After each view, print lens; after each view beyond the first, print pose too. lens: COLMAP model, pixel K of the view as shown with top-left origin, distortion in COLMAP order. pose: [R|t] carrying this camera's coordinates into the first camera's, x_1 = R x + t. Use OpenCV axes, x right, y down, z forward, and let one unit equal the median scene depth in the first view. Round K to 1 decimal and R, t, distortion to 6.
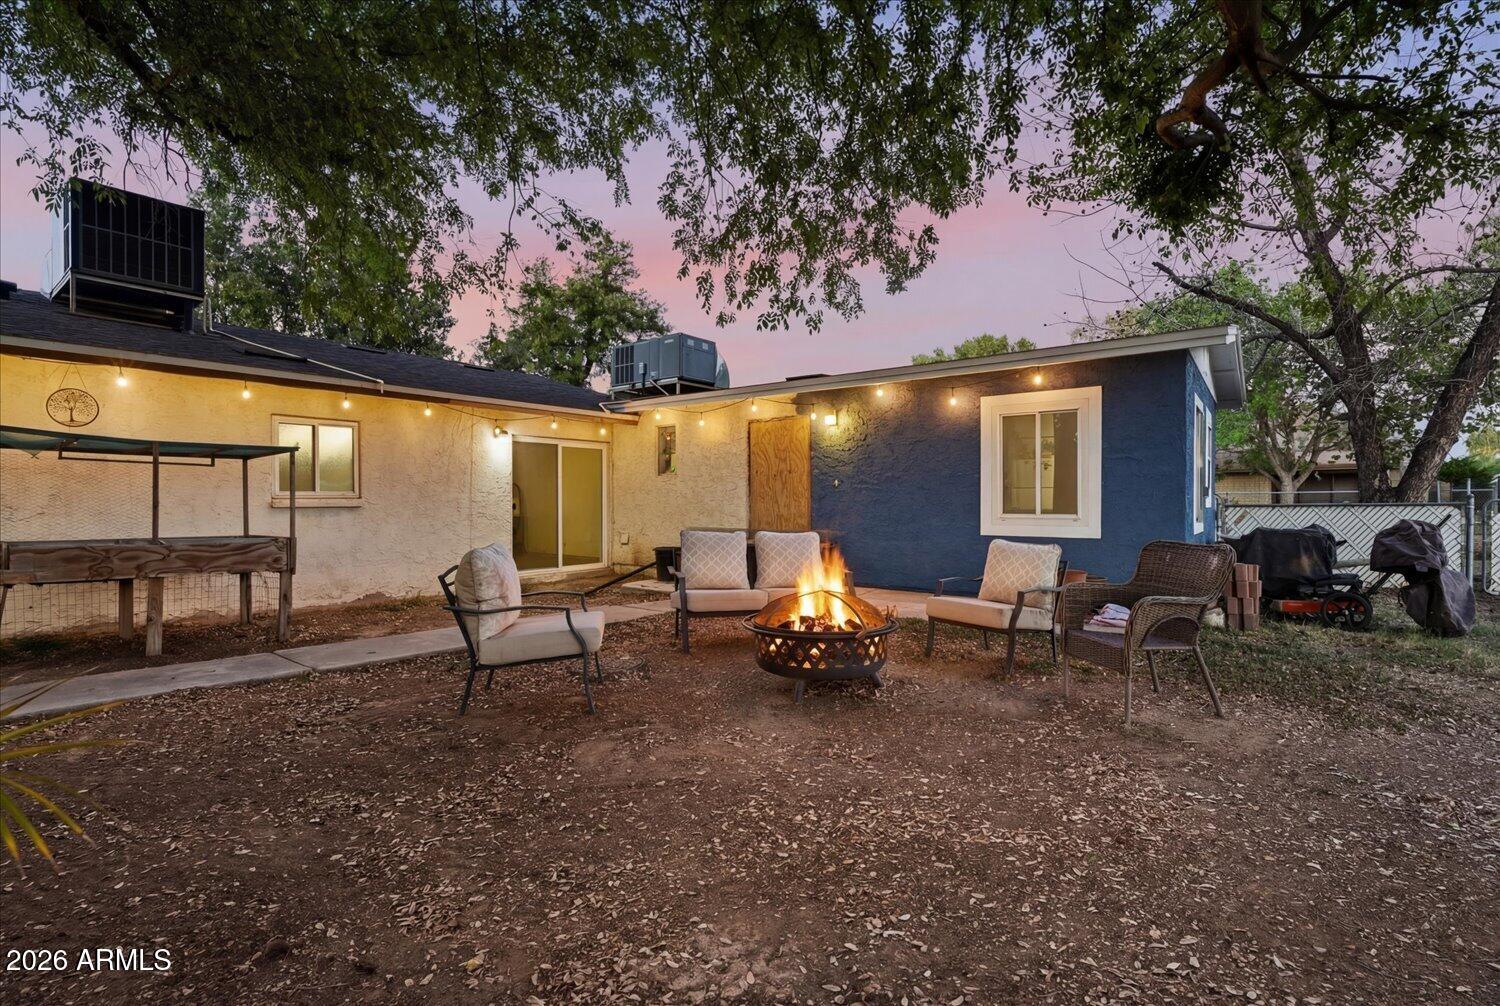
lens RADIAL K [[678.2, 0, 746.0], [0, 678.2, 504.7], [0, 0, 1]] dist [-0.000906, 0.000183]
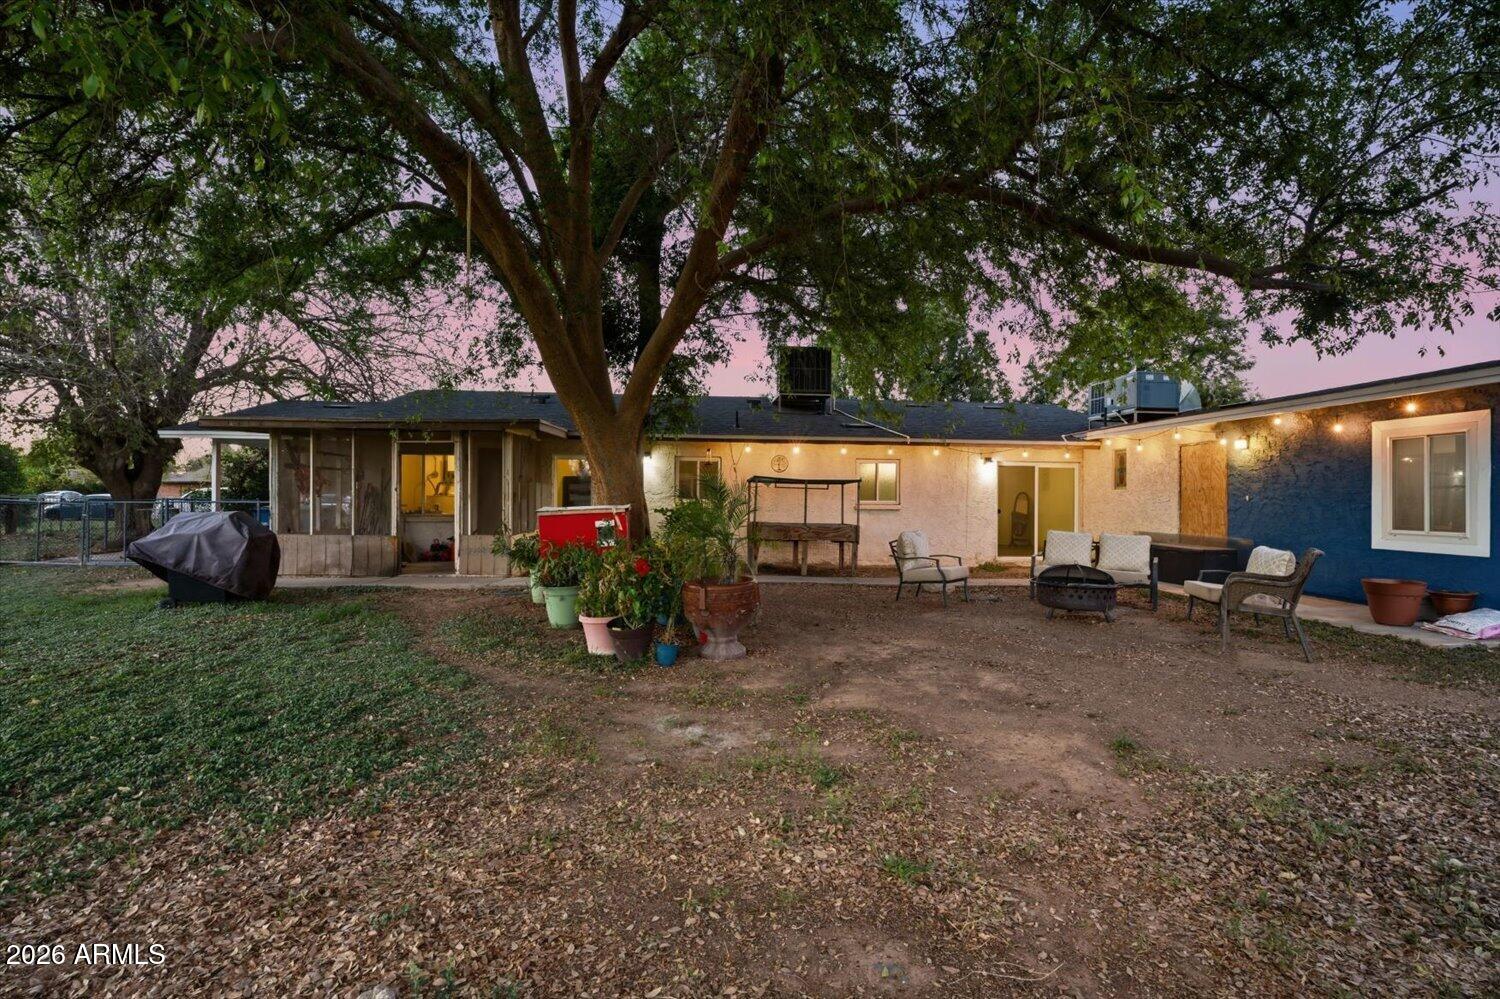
lens RADIAL K [[678.2, 0, 756.6], [0, 678.2, 498.9], [0, 0, 1]] dist [-0.000906, 0.000183]
pose [[0.685549, 0.010097, -0.727956, 0.467950], [-0.018233, 0.999828, -0.003303, -0.013654], [0.727798, 0.015538, 0.685616, -0.470143]]
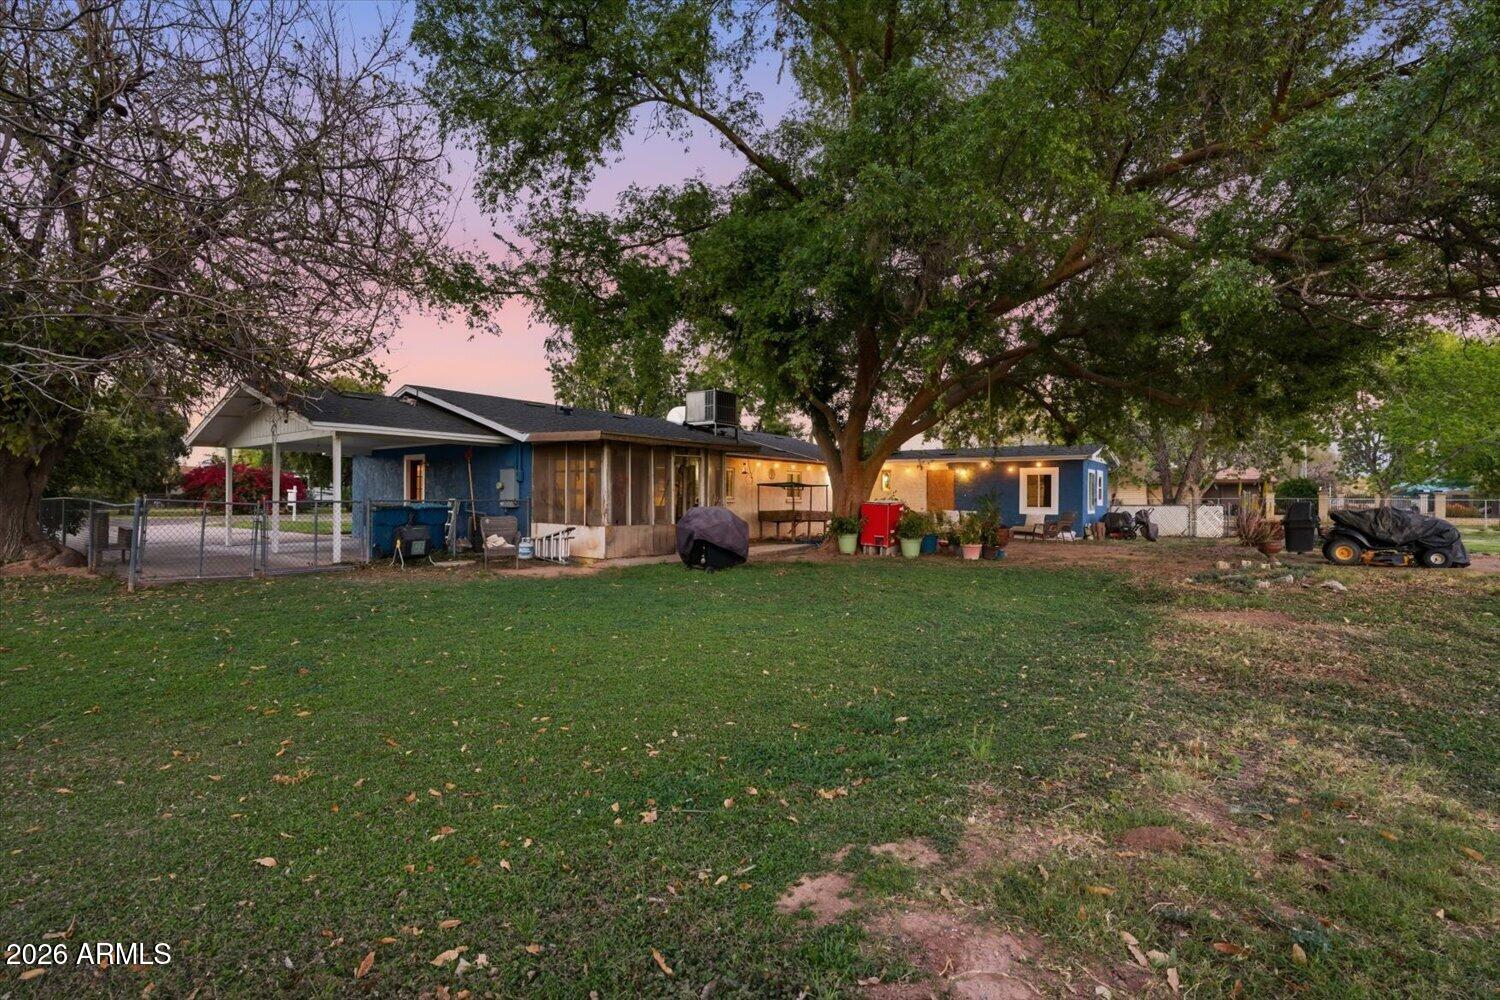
lens RADIAL K [[678.2, 0, 757.3], [0, 678.2, 502.7], [0, 0, 1]] dist [-0.000906, 0.000183]
pose [[0.999512, 0.007138, 0.030411, -0.930287], [-0.007044, 0.999970, -0.003191, 0.015074], [-0.030433, 0.002976, 0.999532, -2.022644]]
